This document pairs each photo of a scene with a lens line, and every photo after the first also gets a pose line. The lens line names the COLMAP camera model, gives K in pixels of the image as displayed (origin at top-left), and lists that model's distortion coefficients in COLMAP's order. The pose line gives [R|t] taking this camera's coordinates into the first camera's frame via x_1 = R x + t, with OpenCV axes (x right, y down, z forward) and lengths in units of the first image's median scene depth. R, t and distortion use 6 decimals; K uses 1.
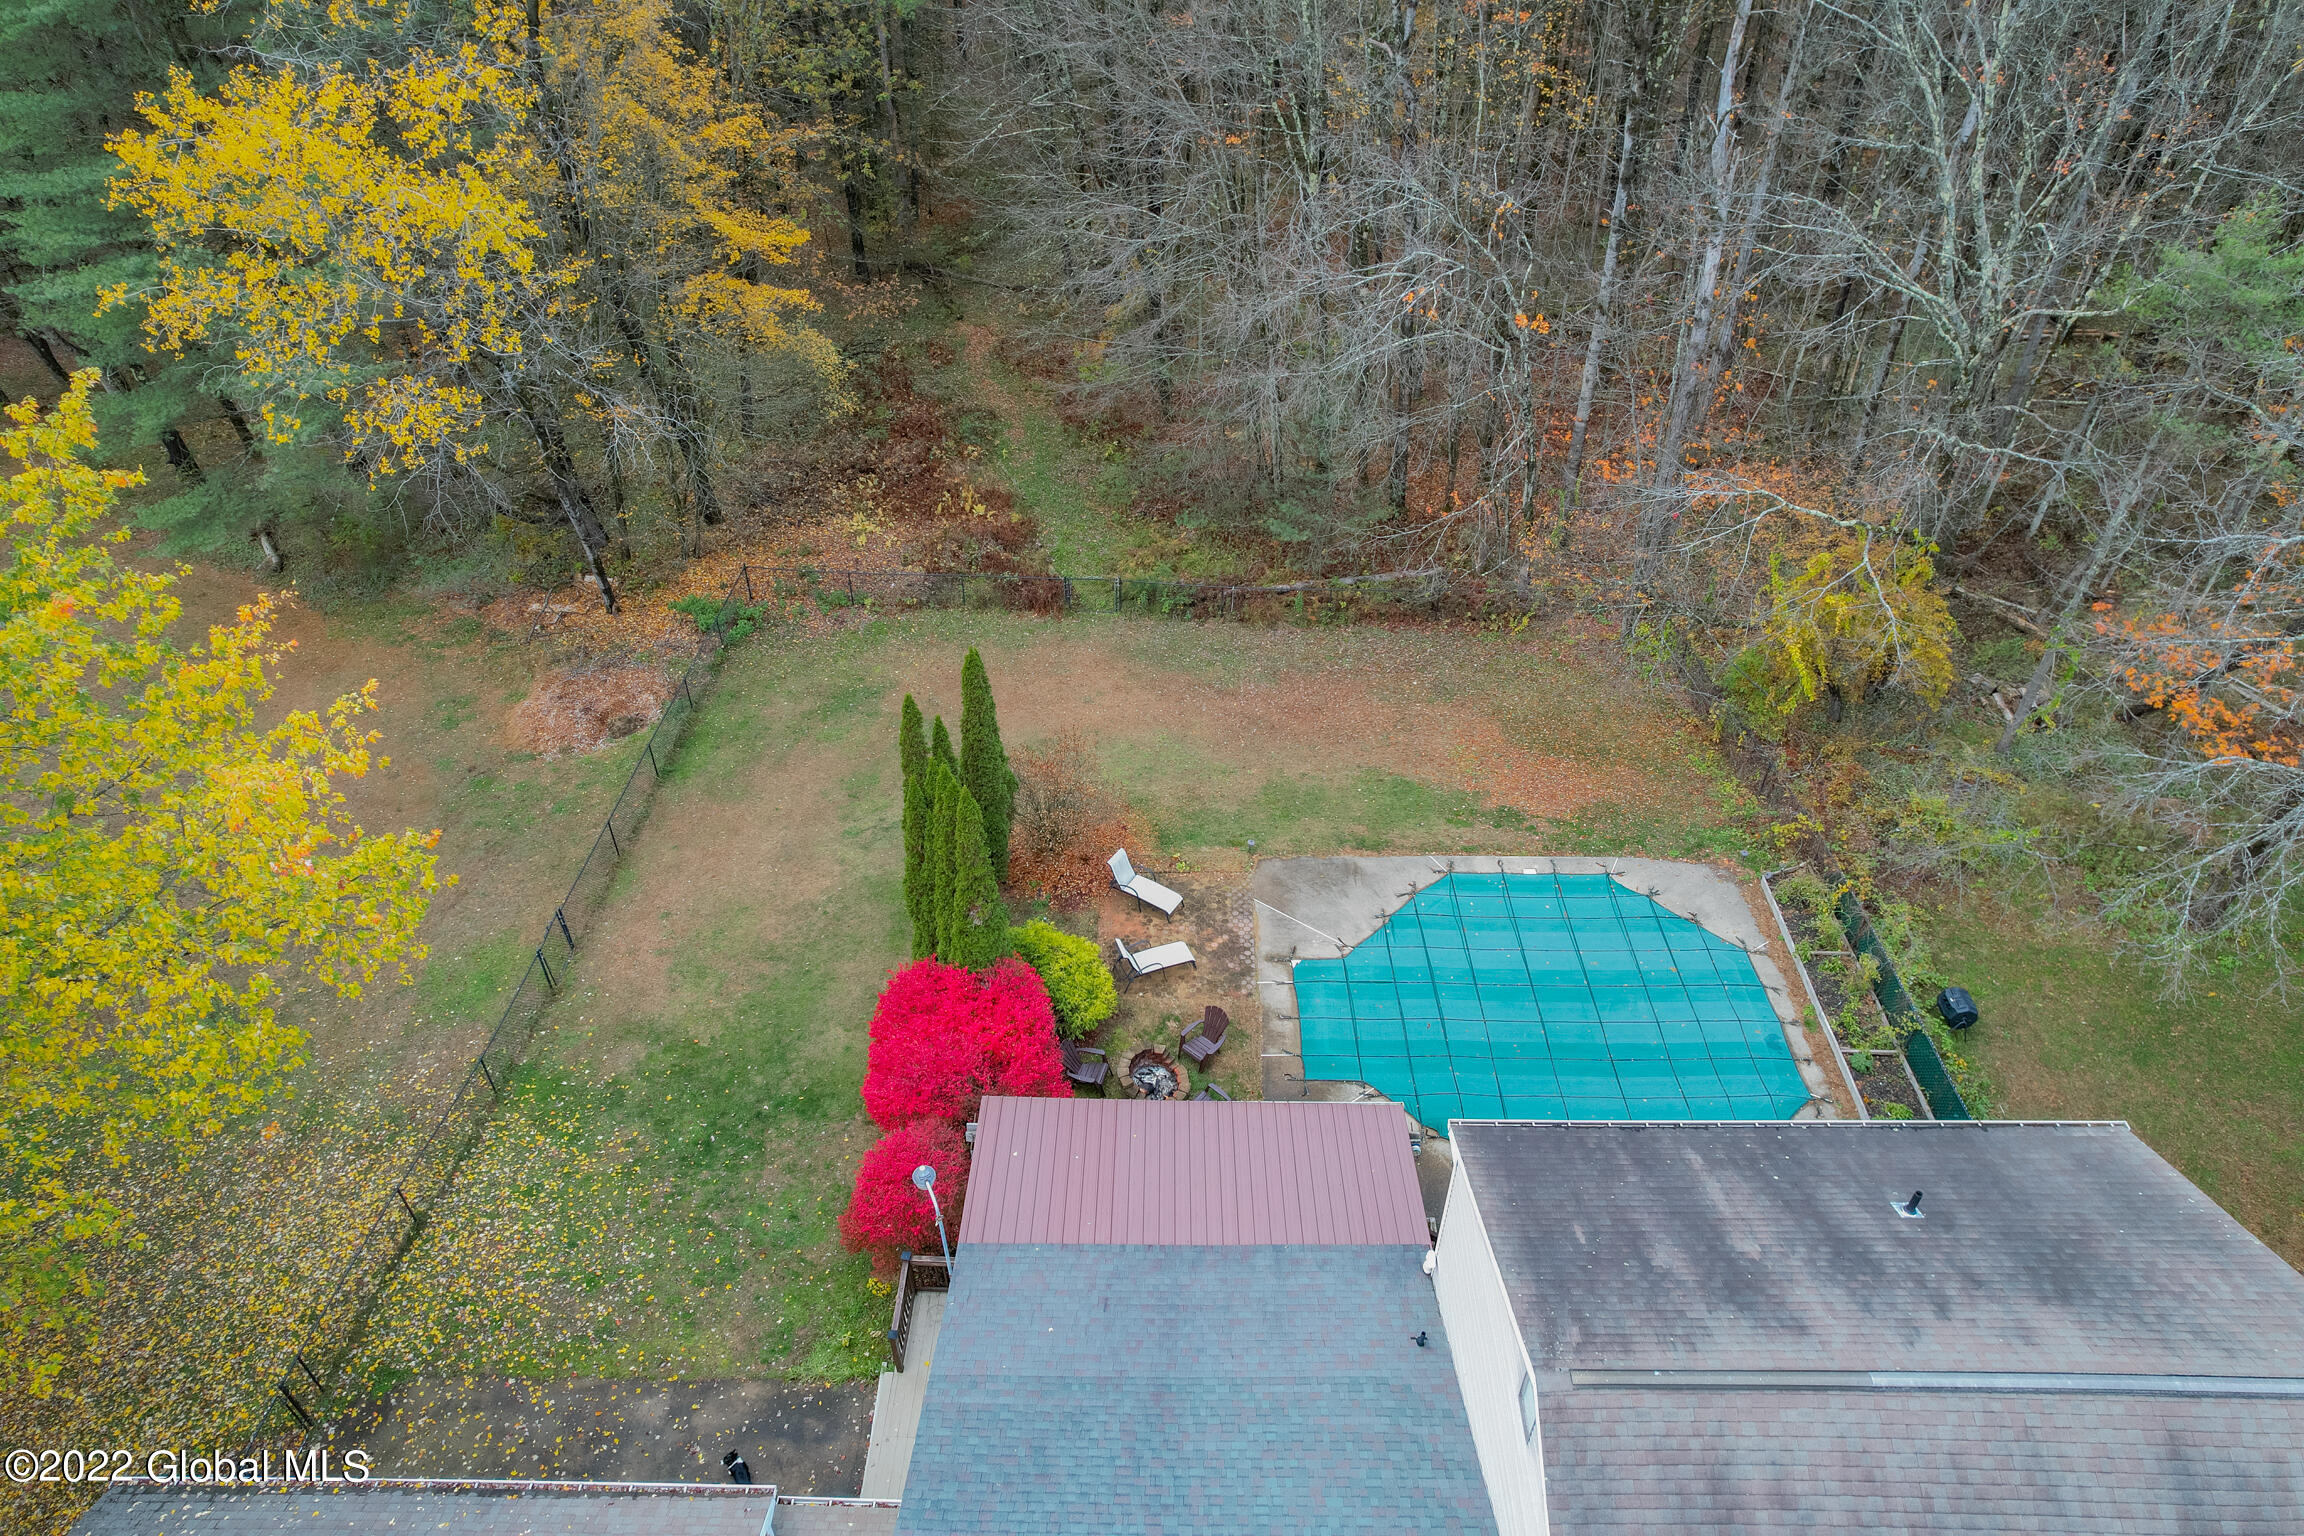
lens RADIAL K [[1476.6, 0, 1152.0], [0, 1476.6, 768.0], [0, 0, 1]] dist [-0.044756, 0.000612]
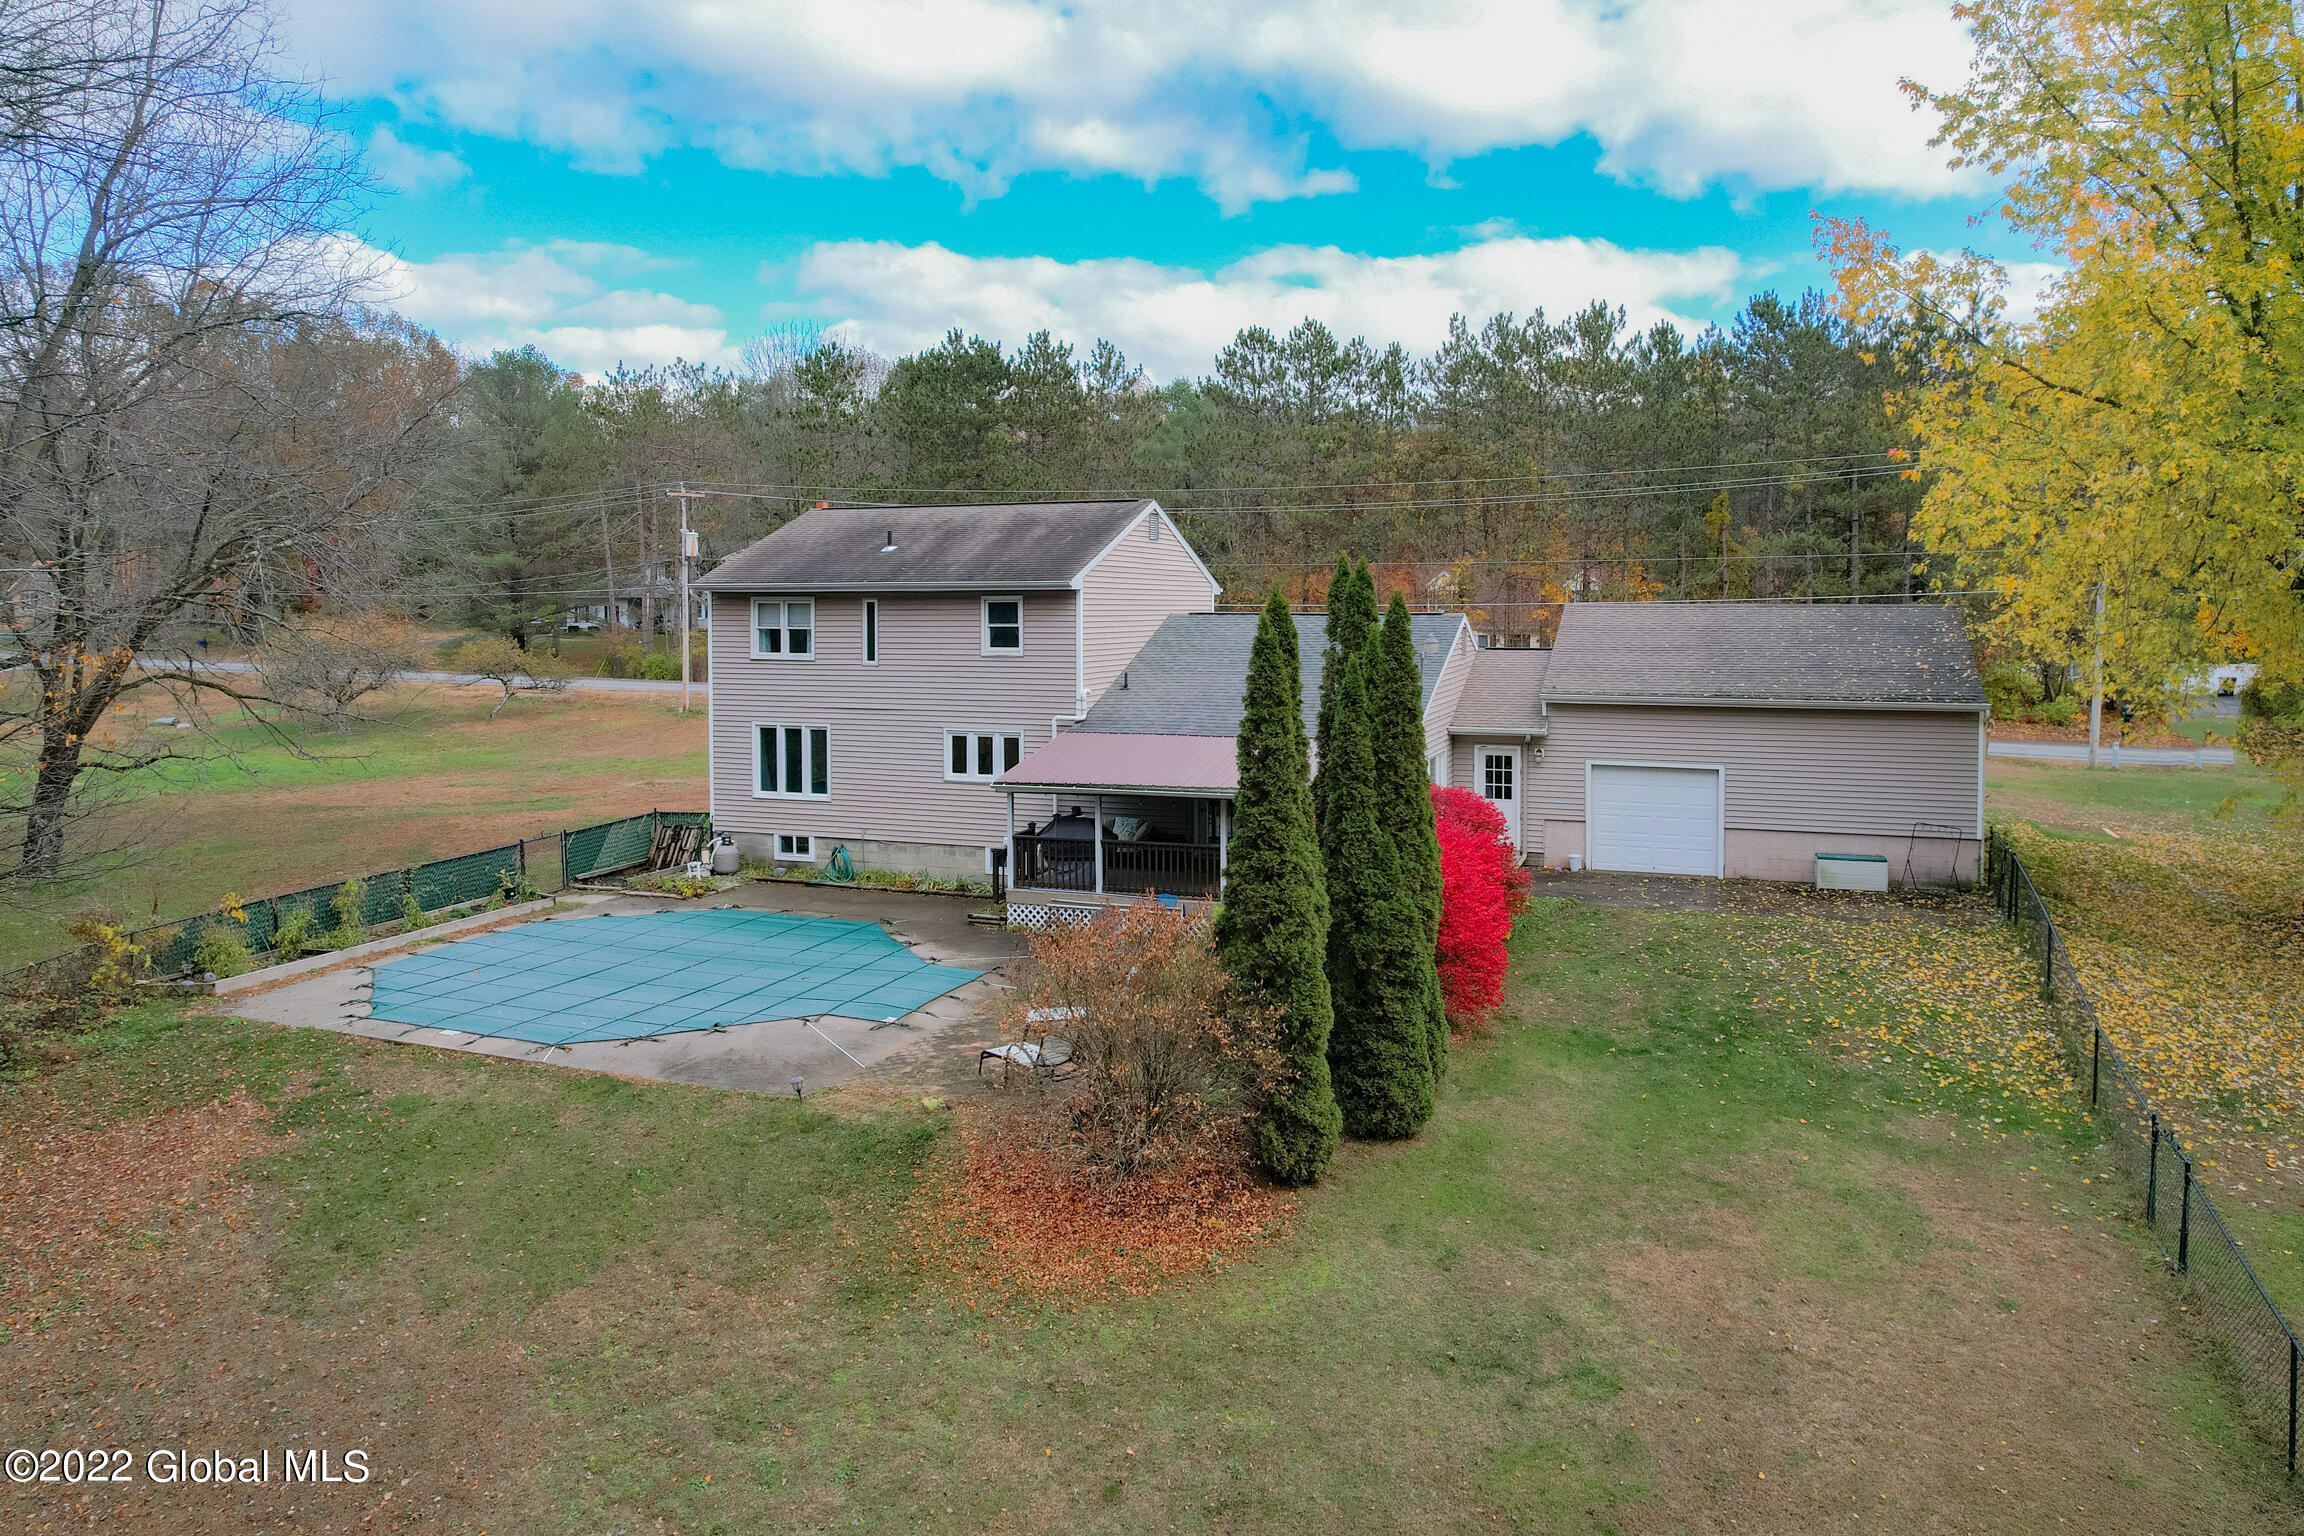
lens RADIAL K [[1489.9, 0, 1191.2], [0, 1489.9, 621.5], [0, 0, 1]] dist [-0.040163, 0.000350]
pose [[-0.945344, 0.003951, 0.326051, -0.259877], [0.216211, 0.756095, 0.617715, -0.401383], [-0.244086, 0.654449, -0.715624, 1.315759]]
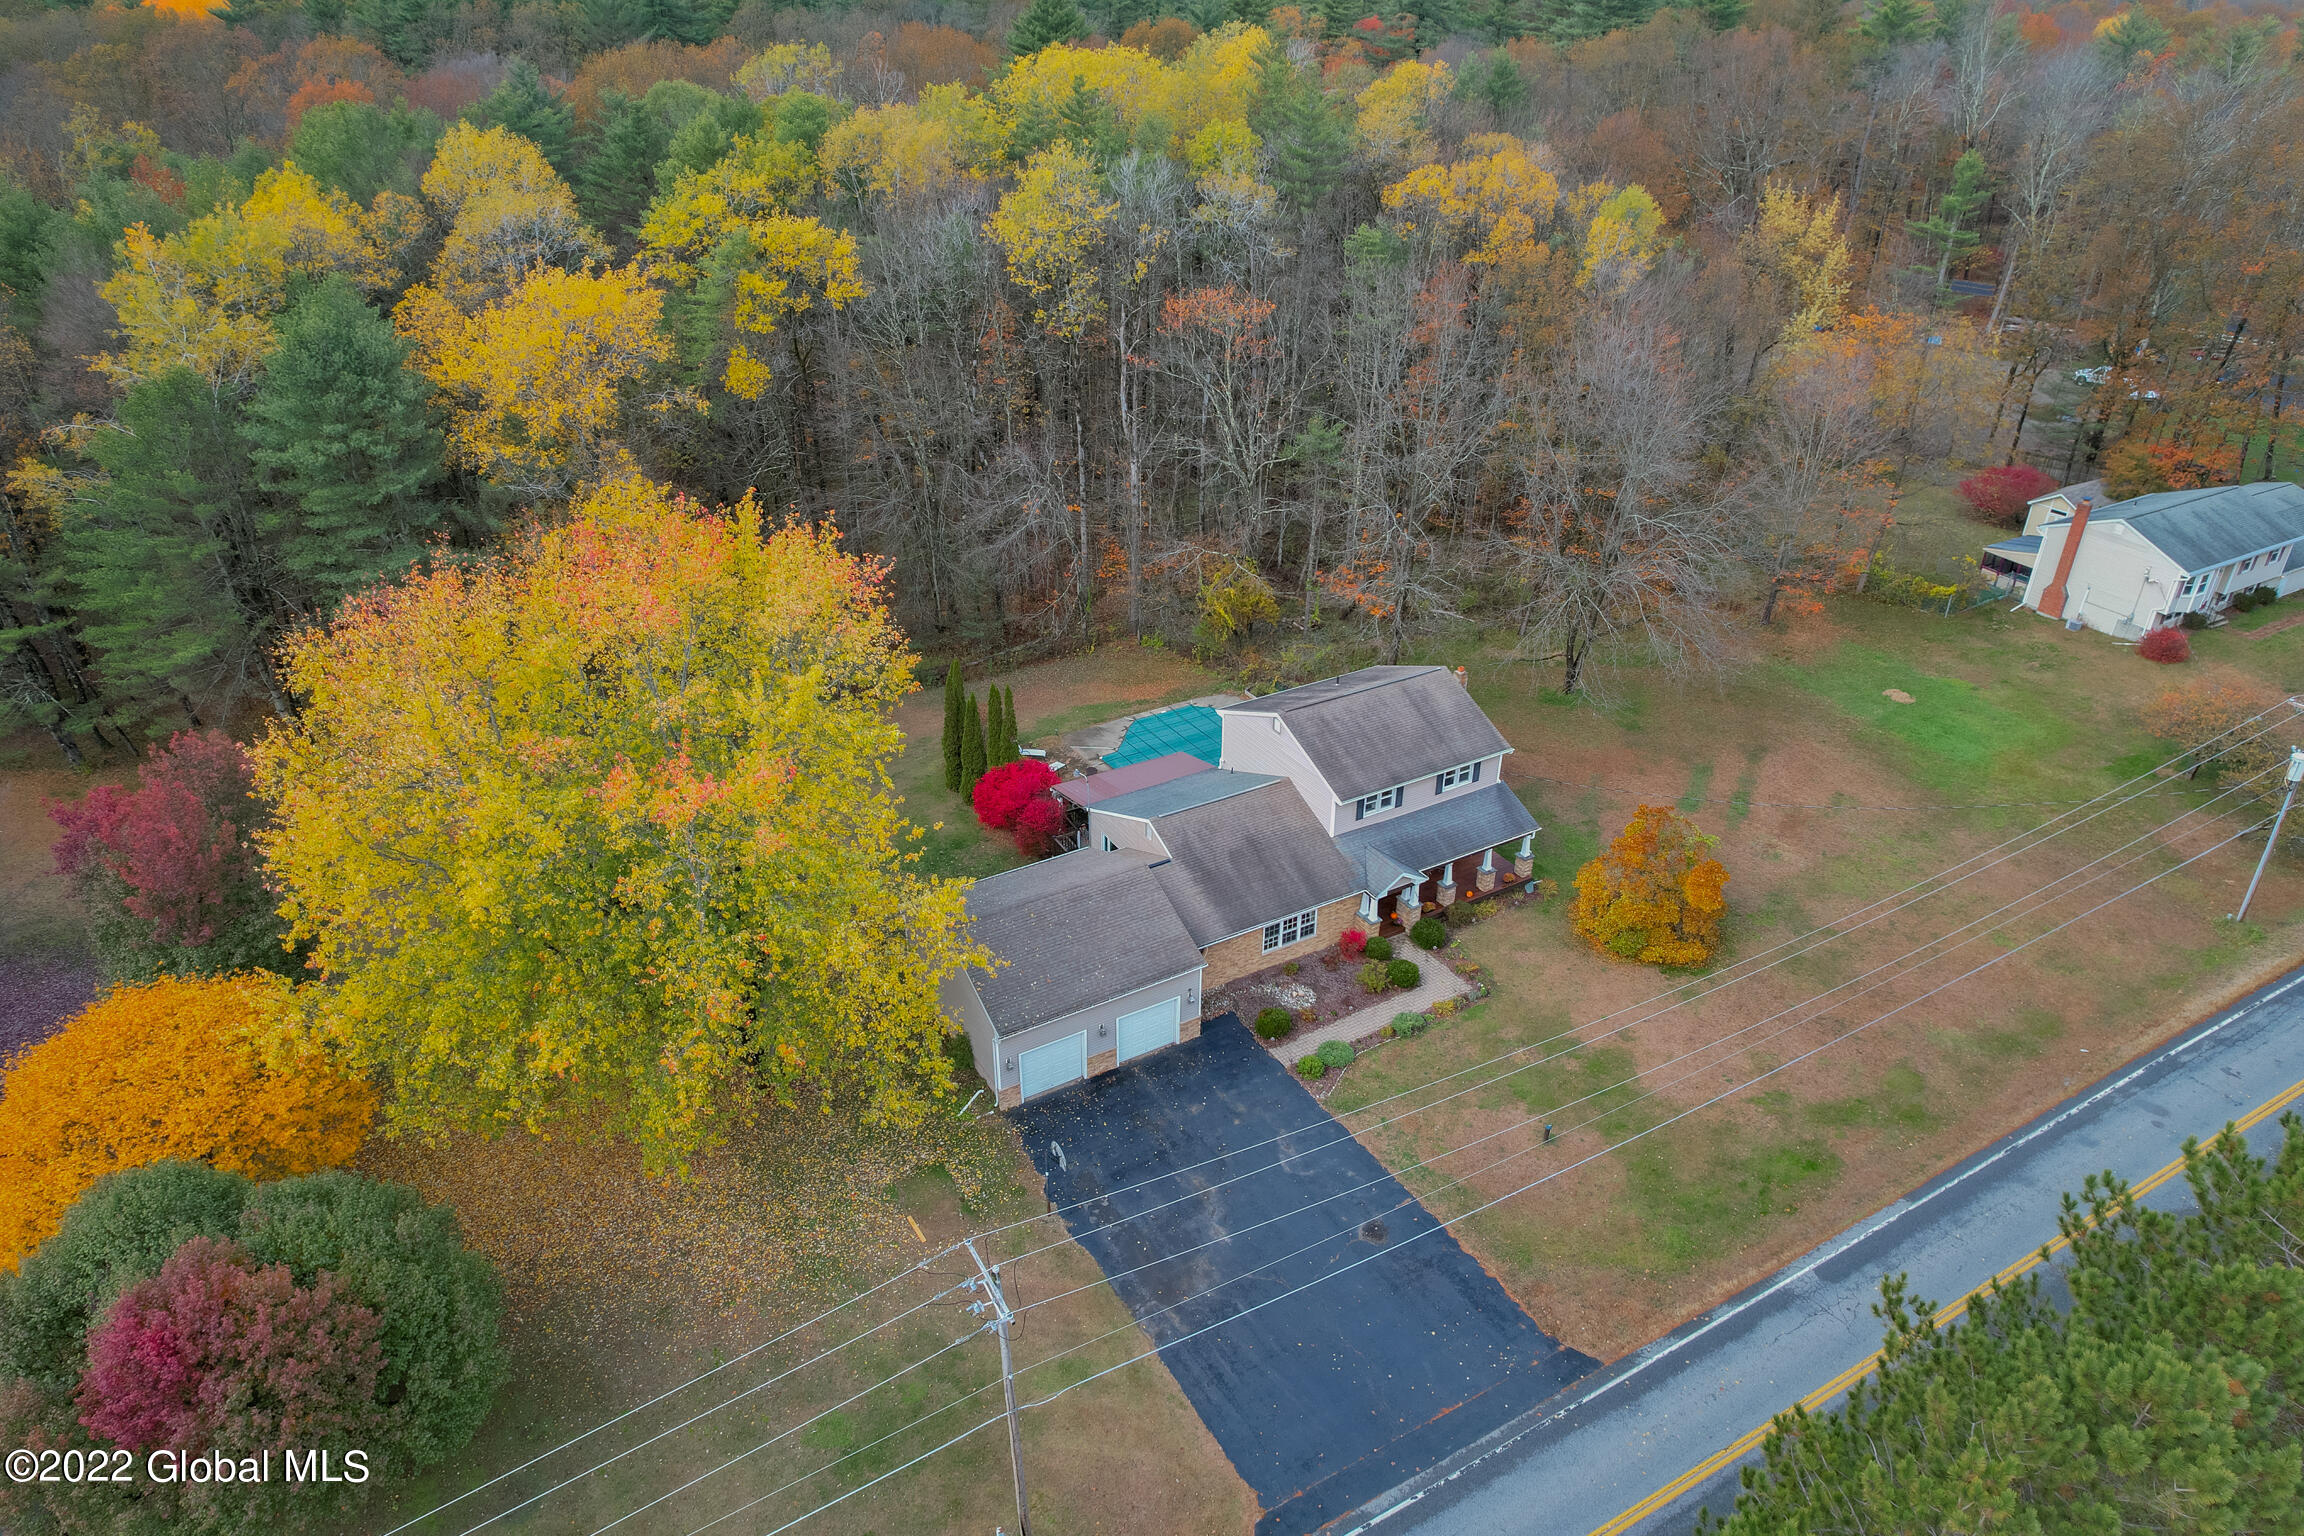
lens RADIAL K [[1476.6, 0, 1164.6], [0, 1476.6, 764.7], [0, 0, 1]] dist [-0.028377, -0.000269]
pose [[0.850884, -0.252174, 0.460874, -0.930069], [0.329536, 0.939413, -0.094388, 0.400821], [-0.409149, 0.232188, 0.882432, -1.186833]]
